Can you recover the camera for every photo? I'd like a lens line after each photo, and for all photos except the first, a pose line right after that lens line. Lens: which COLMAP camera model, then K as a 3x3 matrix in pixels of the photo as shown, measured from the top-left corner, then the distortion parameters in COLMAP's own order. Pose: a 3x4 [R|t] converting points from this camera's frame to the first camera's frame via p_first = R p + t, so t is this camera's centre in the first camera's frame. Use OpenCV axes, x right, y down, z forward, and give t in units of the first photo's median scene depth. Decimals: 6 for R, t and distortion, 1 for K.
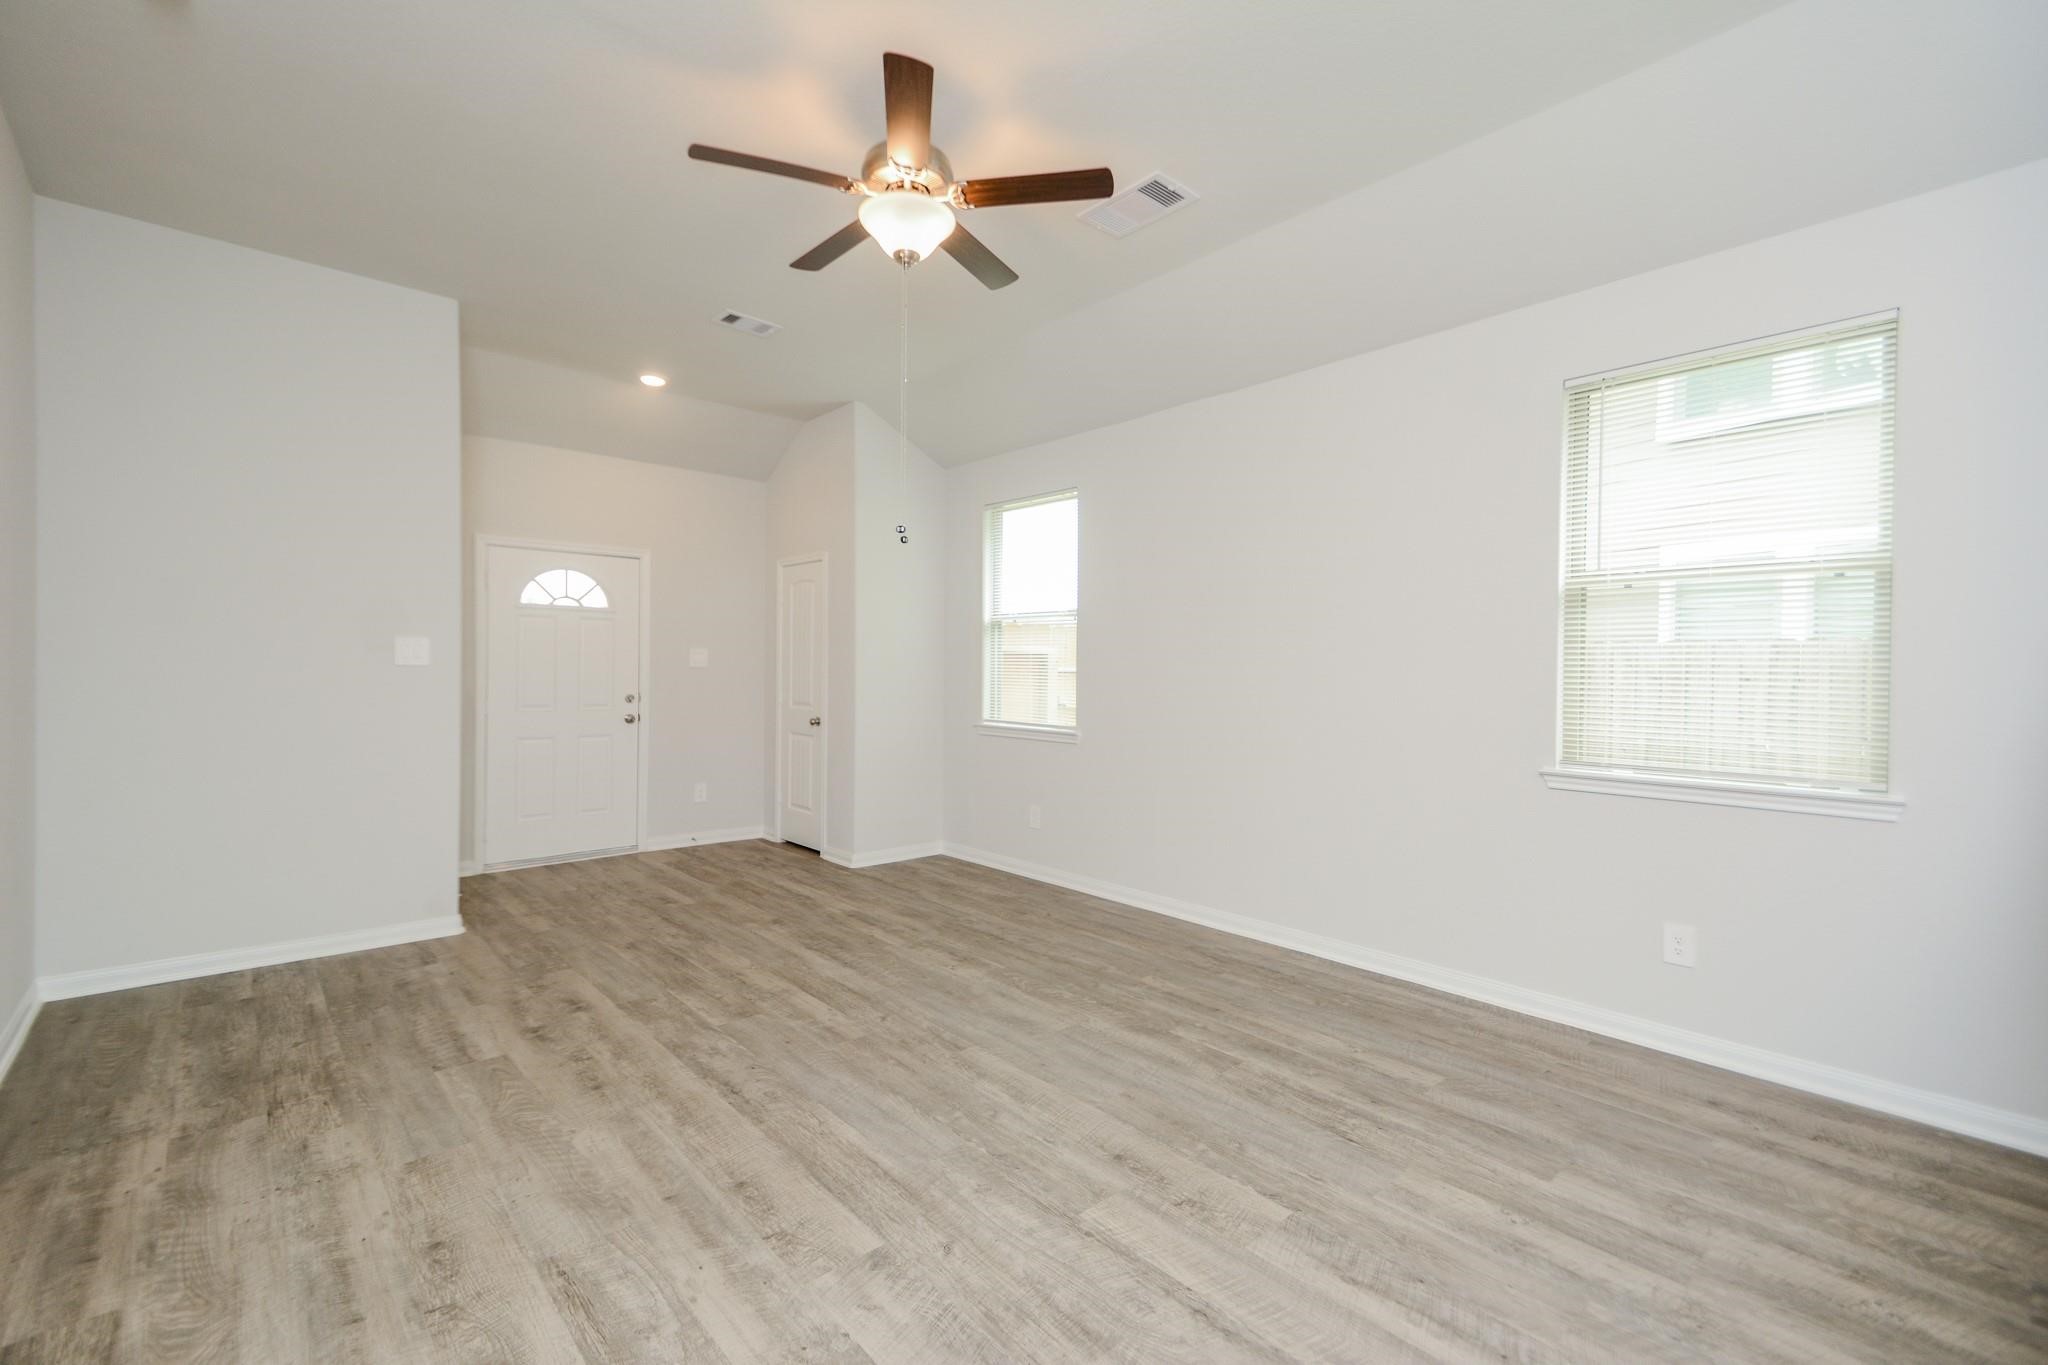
lens RADIAL K [[884.2, 0, 1012.1], [0, 884.2, 666.9], [0, 0, 1]] dist [0.042789, -0.011370]
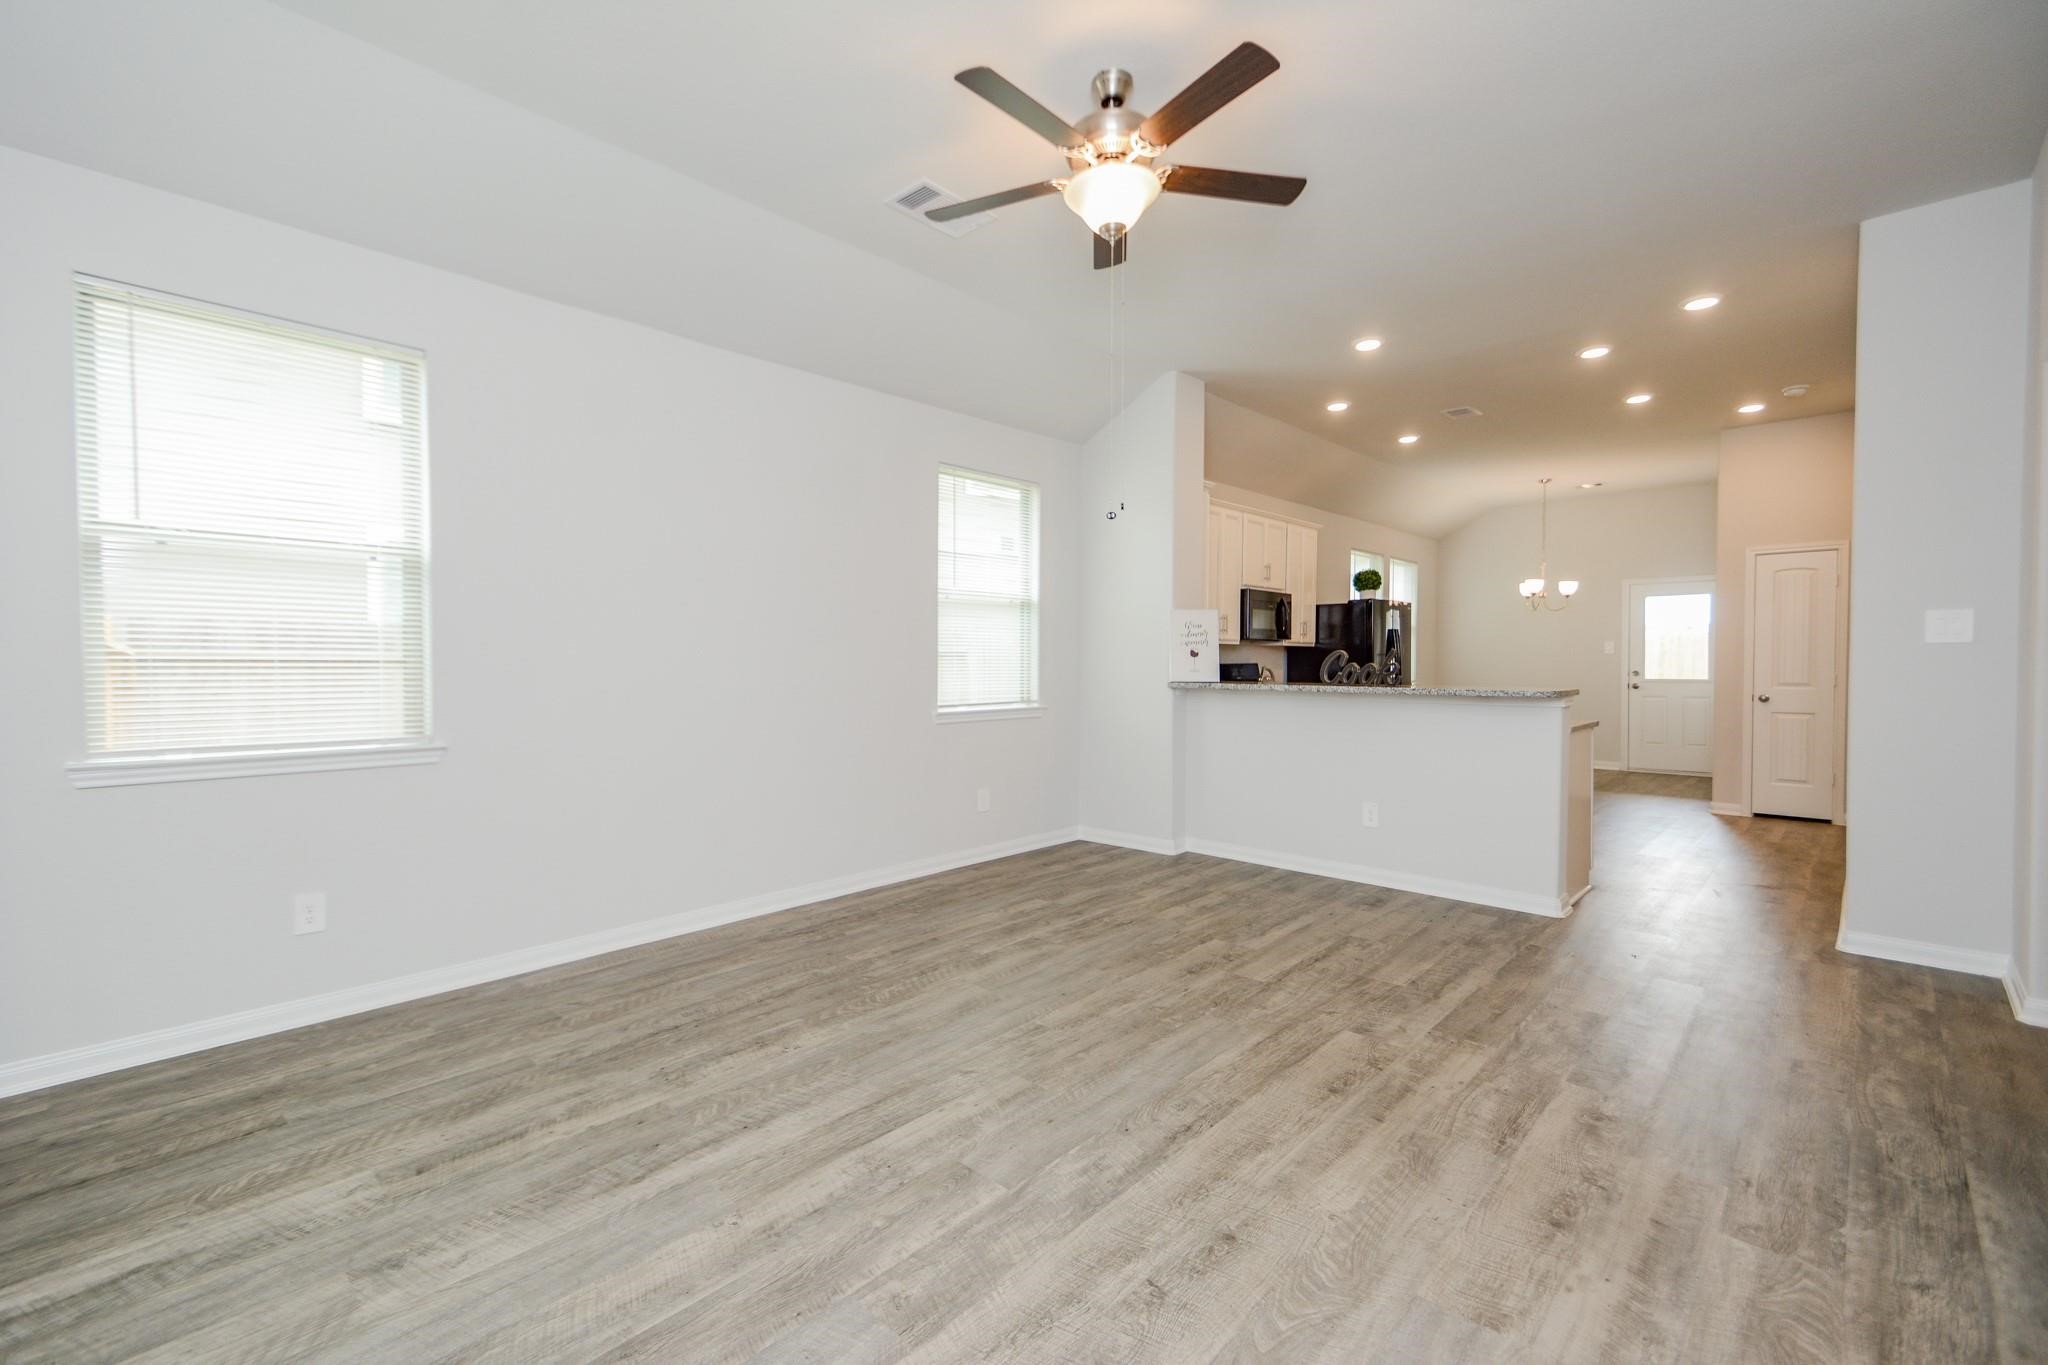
lens RADIAL K [[880.6, 0, 1010.6], [0, 880.6, 677.3], [0, 0, 1]] dist [0.041203, -0.011568]
pose [[-0.086056, -0.031359, 0.995797, -1.097259], [-0.004403, 0.999507, 0.031095, 0.007548], [-0.996281, -0.001708, -0.086152, 1.192677]]
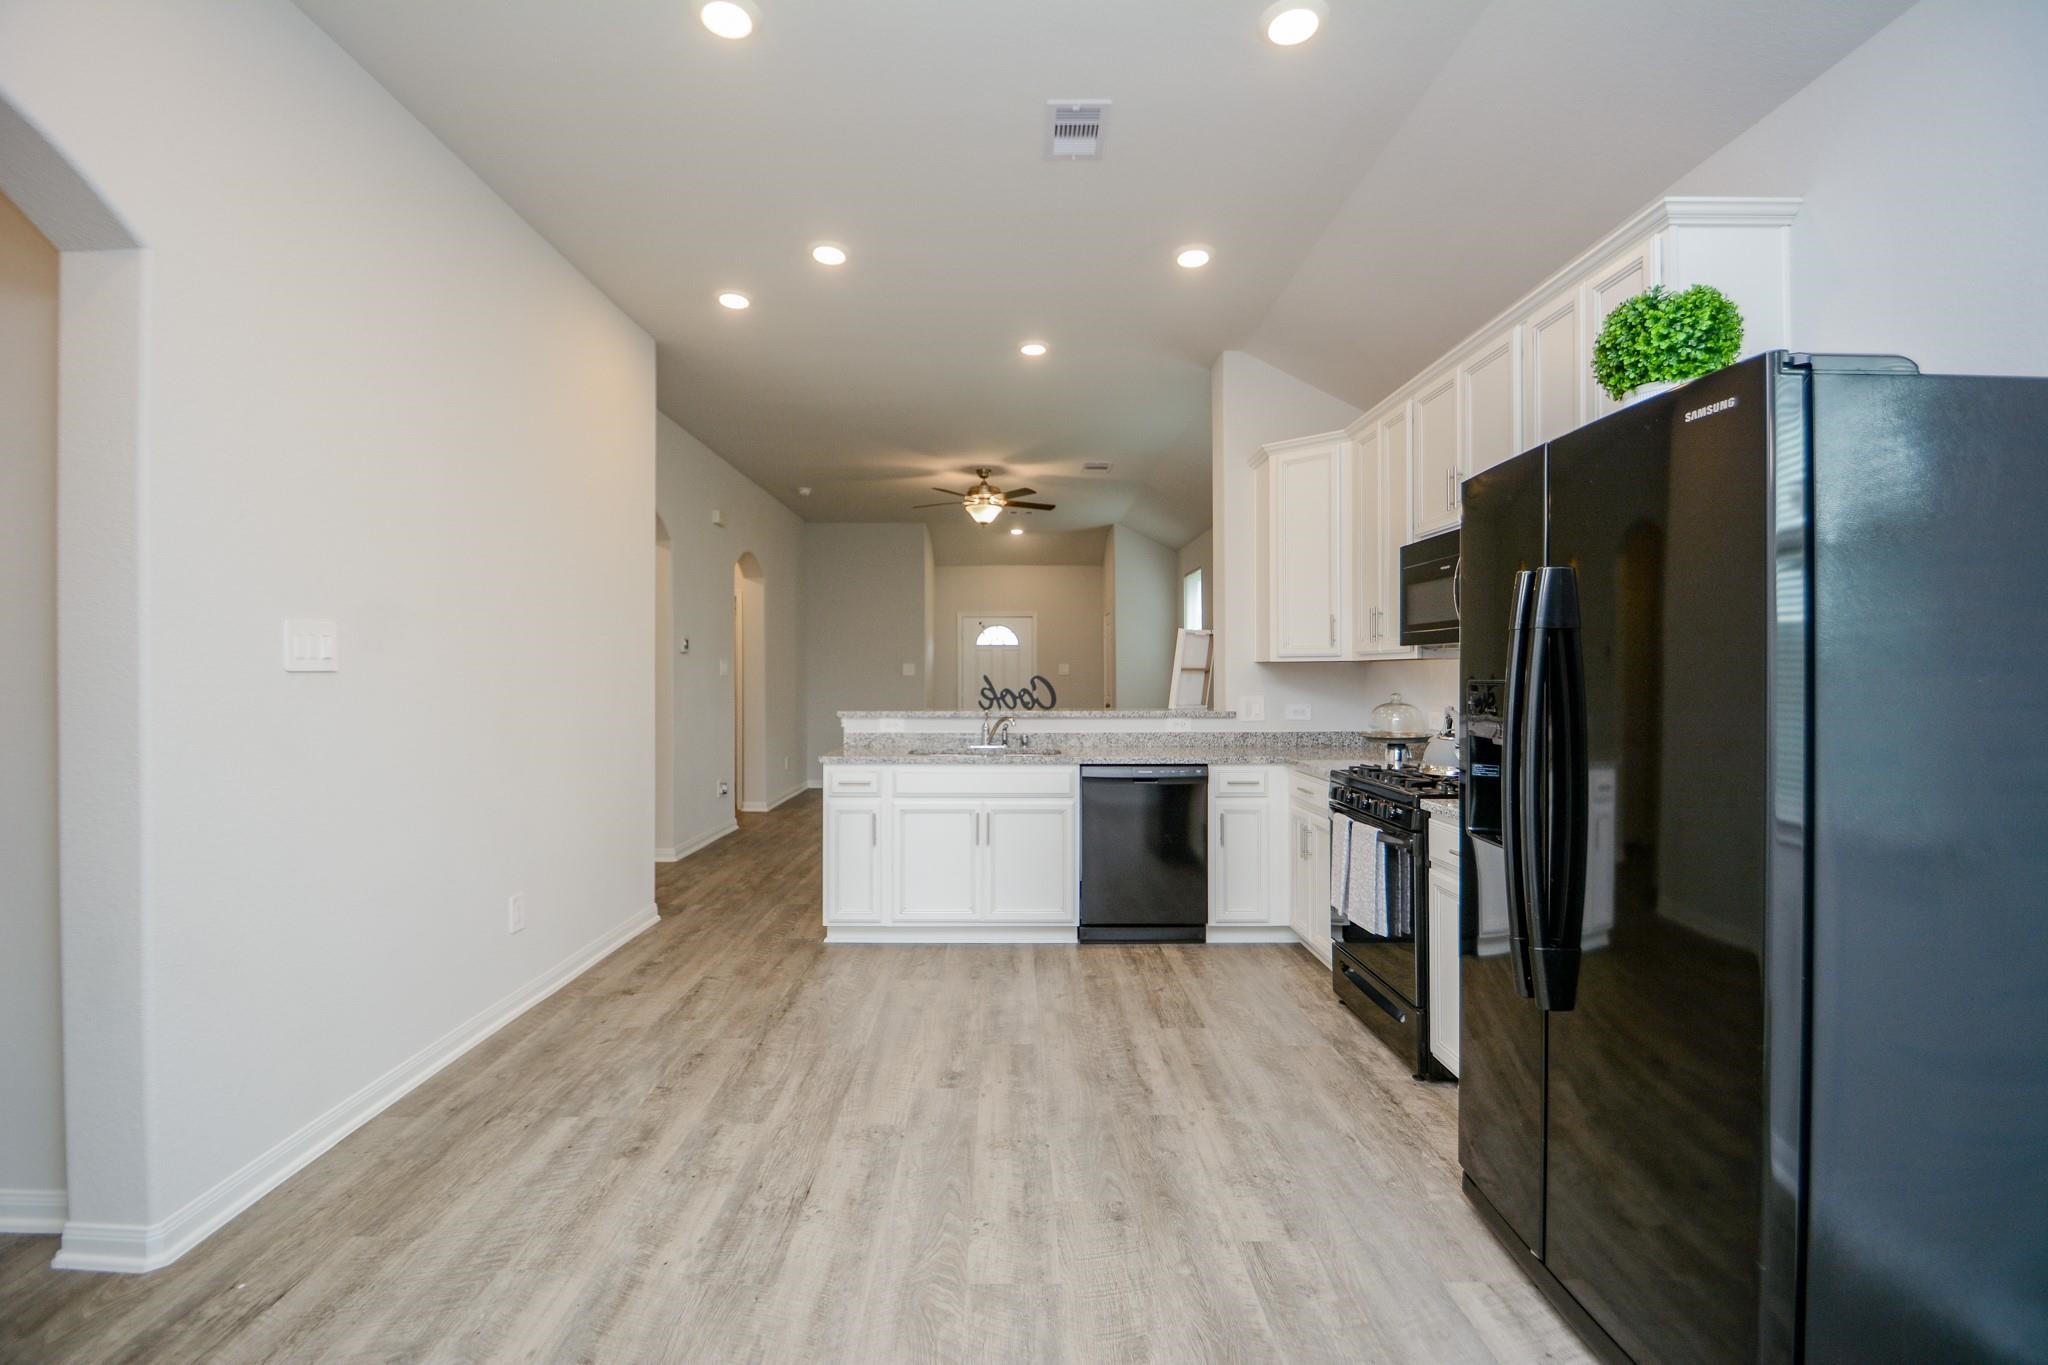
lens RADIAL K [[894.6, 0, 1010.7], [0, 894.6, 674.7], [0, 0, 1]] dist [0.014475, -0.017132]
pose [[0.749422, -0.012174, -0.661981, 1.714781], [0.013862, 0.999900, -0.002694, 0.007095], [0.661948, -0.007157, 0.749516, -0.966555]]
